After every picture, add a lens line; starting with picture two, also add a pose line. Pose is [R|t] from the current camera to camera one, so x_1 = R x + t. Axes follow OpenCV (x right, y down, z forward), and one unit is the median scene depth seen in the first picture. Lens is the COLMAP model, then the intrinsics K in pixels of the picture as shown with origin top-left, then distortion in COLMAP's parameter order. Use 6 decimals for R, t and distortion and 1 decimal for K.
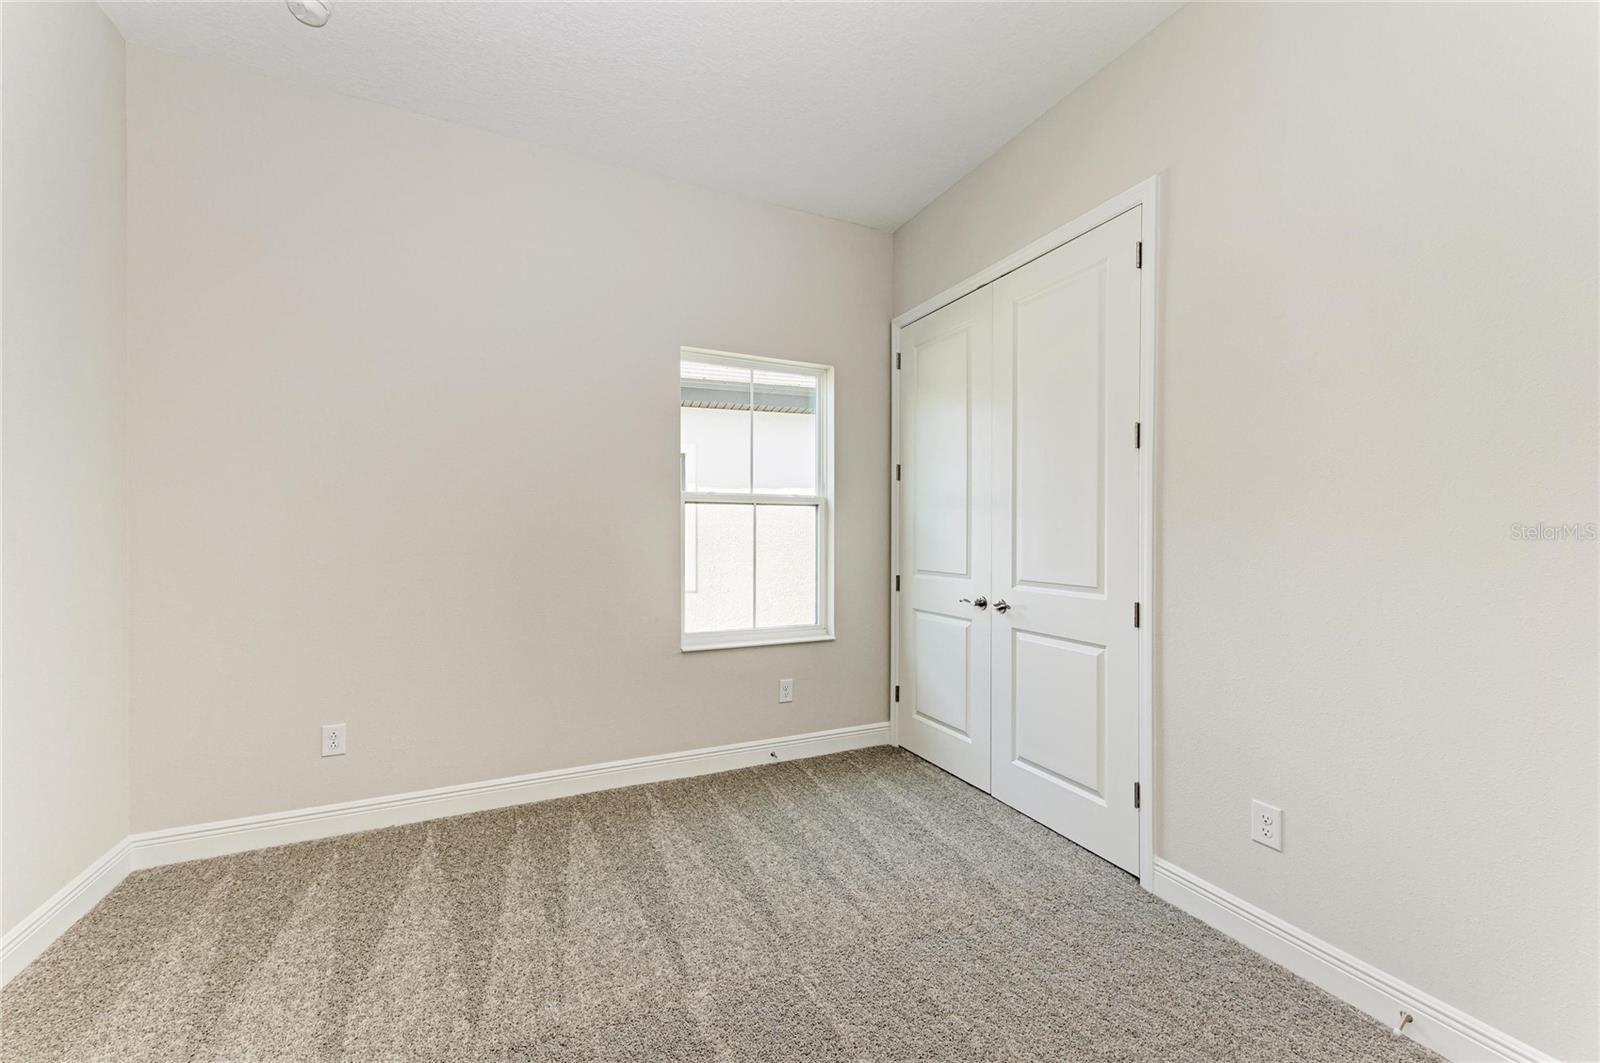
lens RADIAL K [[617.7, 0, 803.6], [0, 617.7, 526.8], [0, 0, 1]] dist [0.007182, -0.000354]
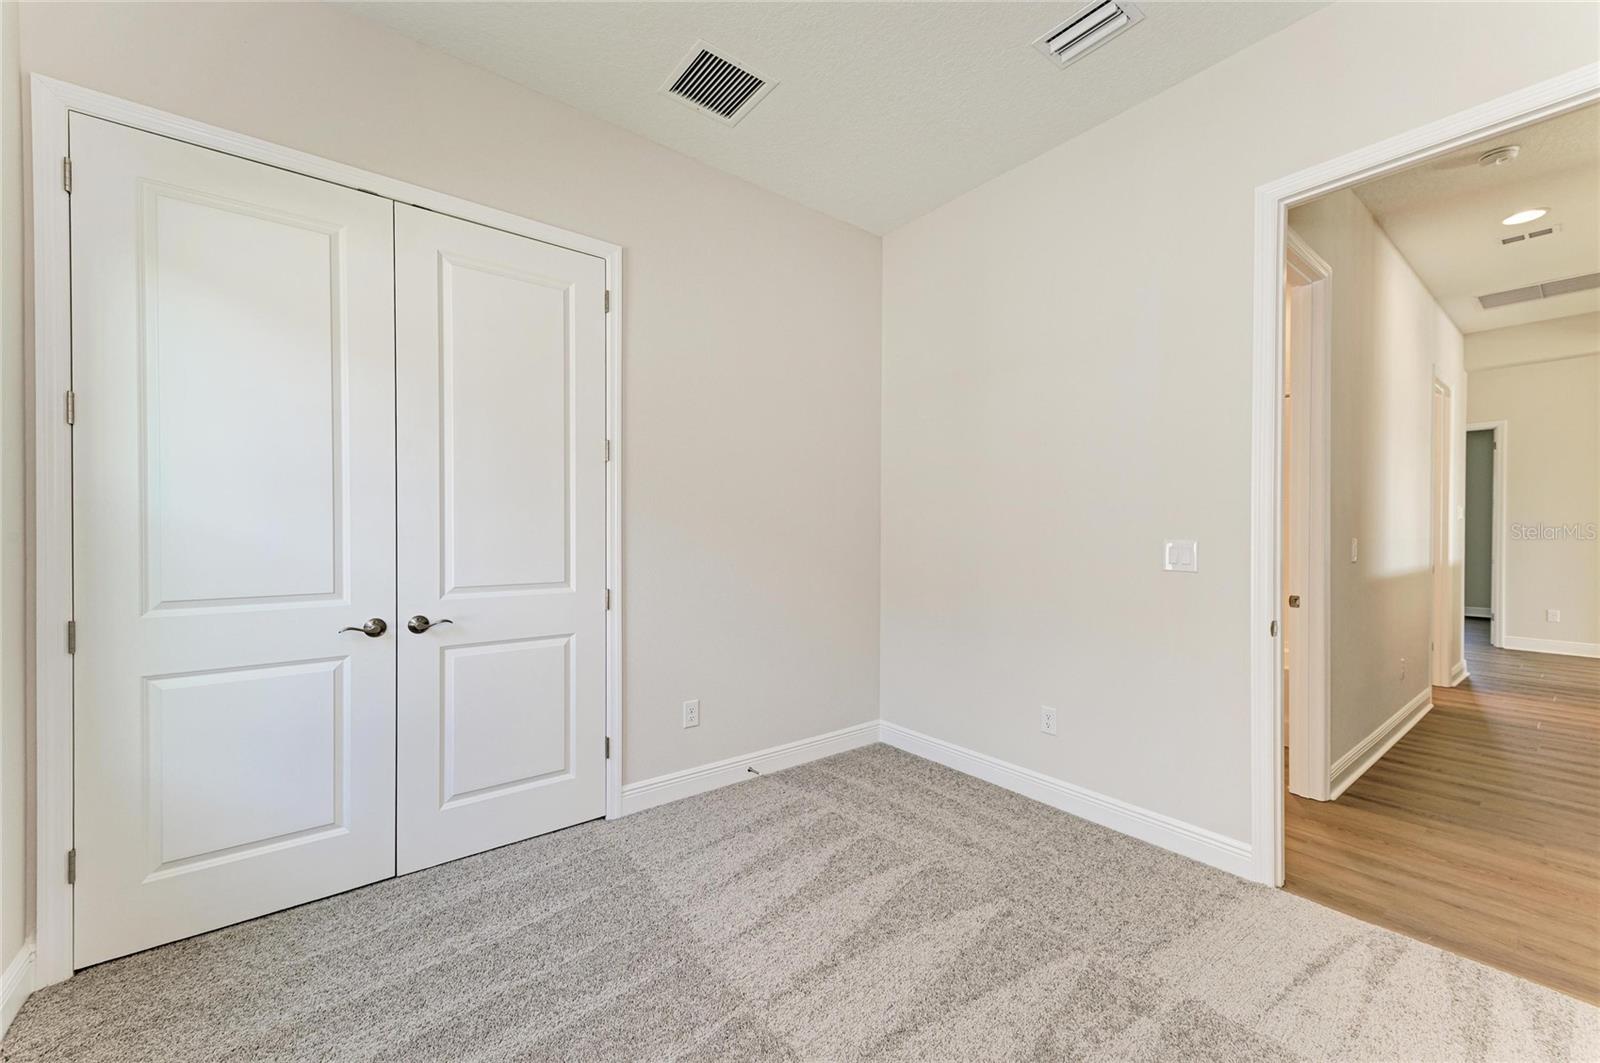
lens RADIAL K [[641.6, 0, 800.0], [0, 641.6, 531.5], [0, 0, 1]] dist [-0.010171, -0.000076]
pose [[-0.236270, -0.000902, 0.971687, -0.691249], [-0.005683, 0.999984, -0.000454, 0.008230], [-0.971671, -0.005629, -0.236272, 0.842573]]
